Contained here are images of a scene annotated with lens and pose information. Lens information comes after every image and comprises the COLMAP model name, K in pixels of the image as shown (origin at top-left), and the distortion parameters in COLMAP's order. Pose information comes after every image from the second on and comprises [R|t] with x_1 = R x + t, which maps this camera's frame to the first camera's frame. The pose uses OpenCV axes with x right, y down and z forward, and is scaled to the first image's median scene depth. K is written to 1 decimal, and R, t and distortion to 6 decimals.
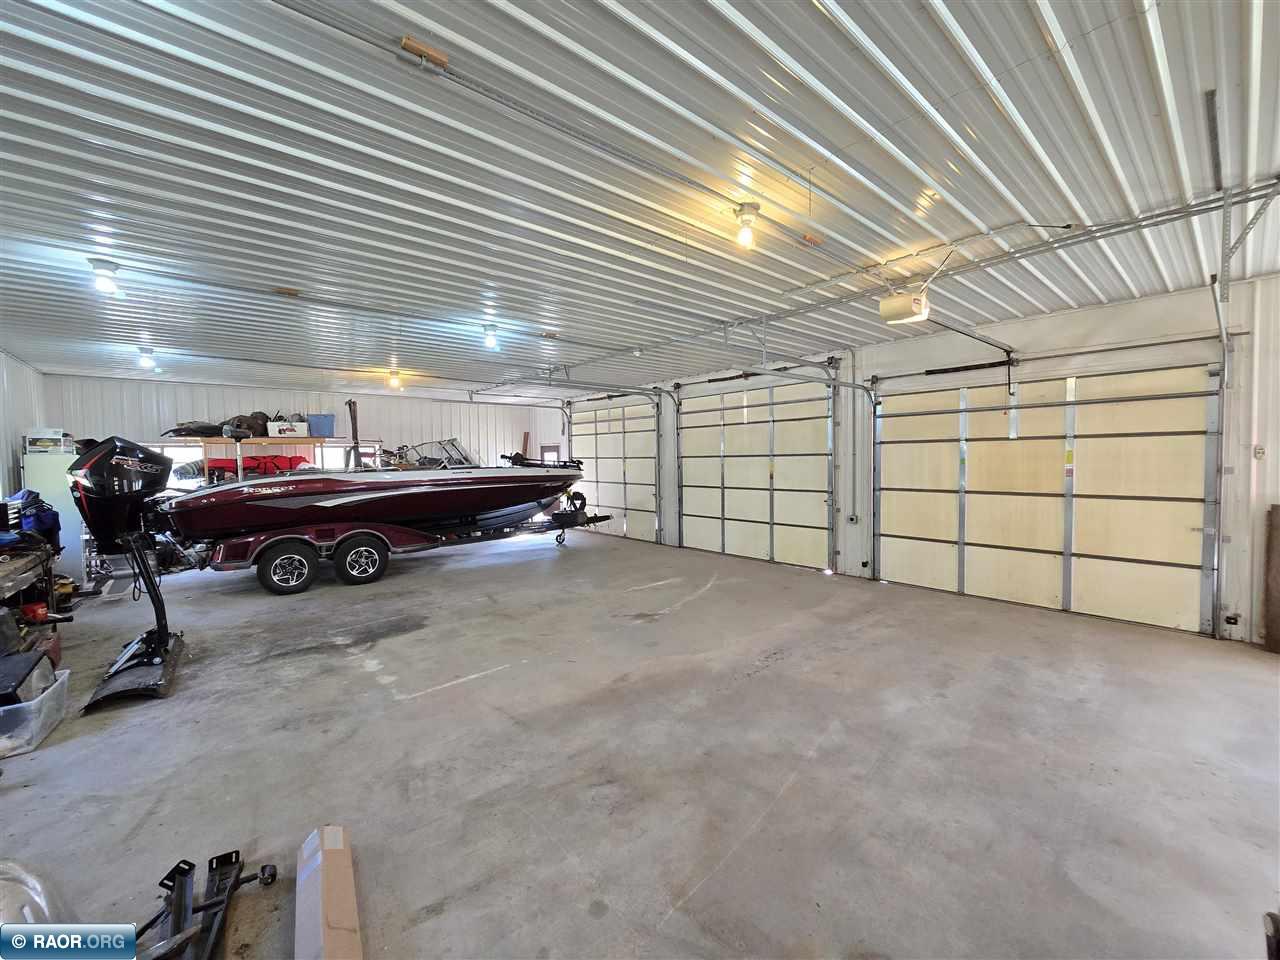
lens RADIAL K [[523.0, 0, 640.0], [0, 523.0, 480.0], [0, 0, 1]] dist [-0.000181, -0.002325]
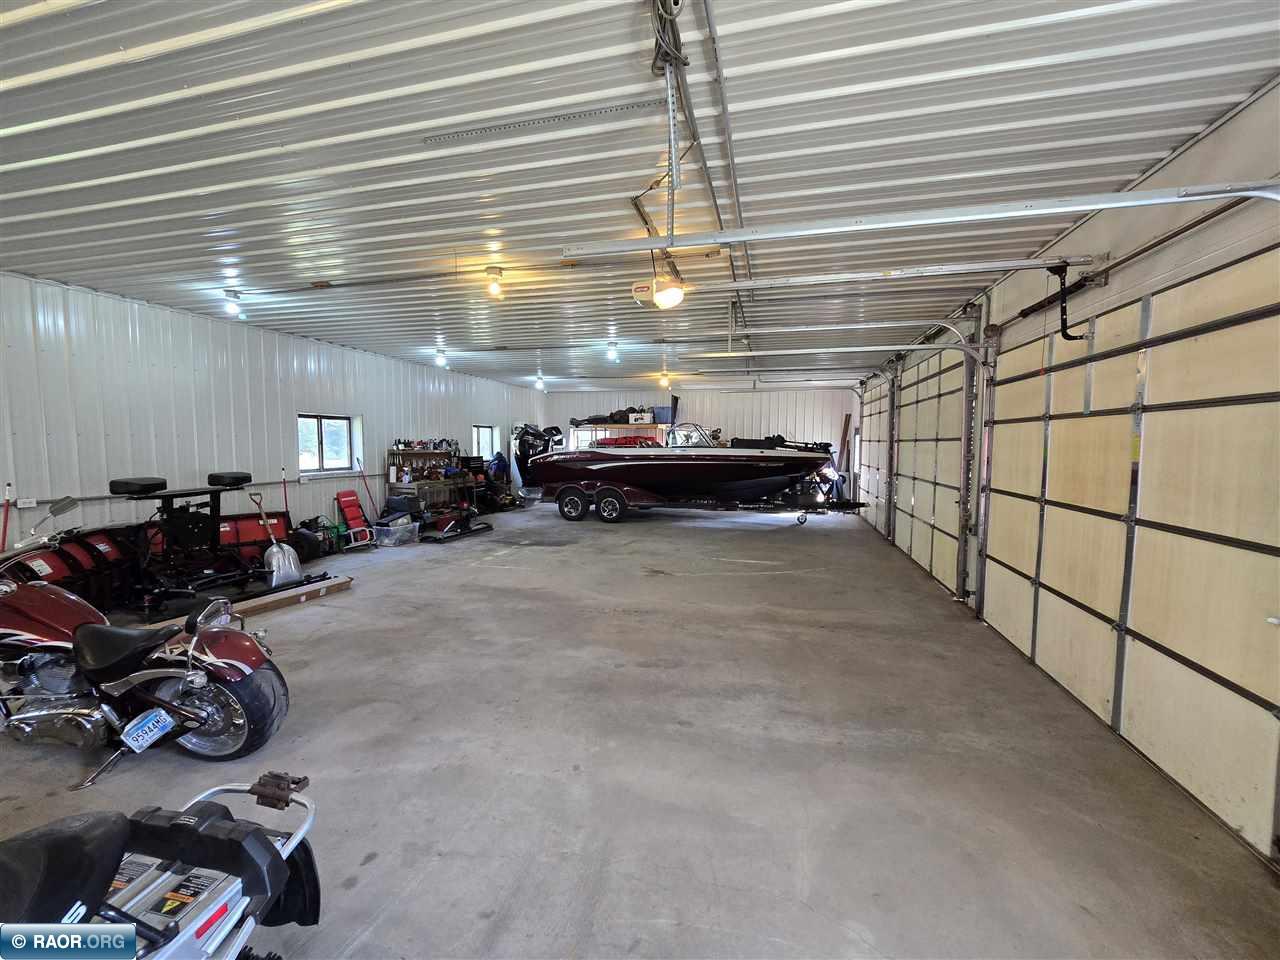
lens RADIAL K [[523.0, 0, 640.0], [0, 523.0, 480.0], [0, 0, 1]] dist [-0.000181, -0.002325]
pose [[0.570206, 0.073967, -0.818165, 1.239357], [-0.045903, 0.997251, 0.058167, -0.023586], [0.820218, 0.004389, 0.572034, 0.367035]]
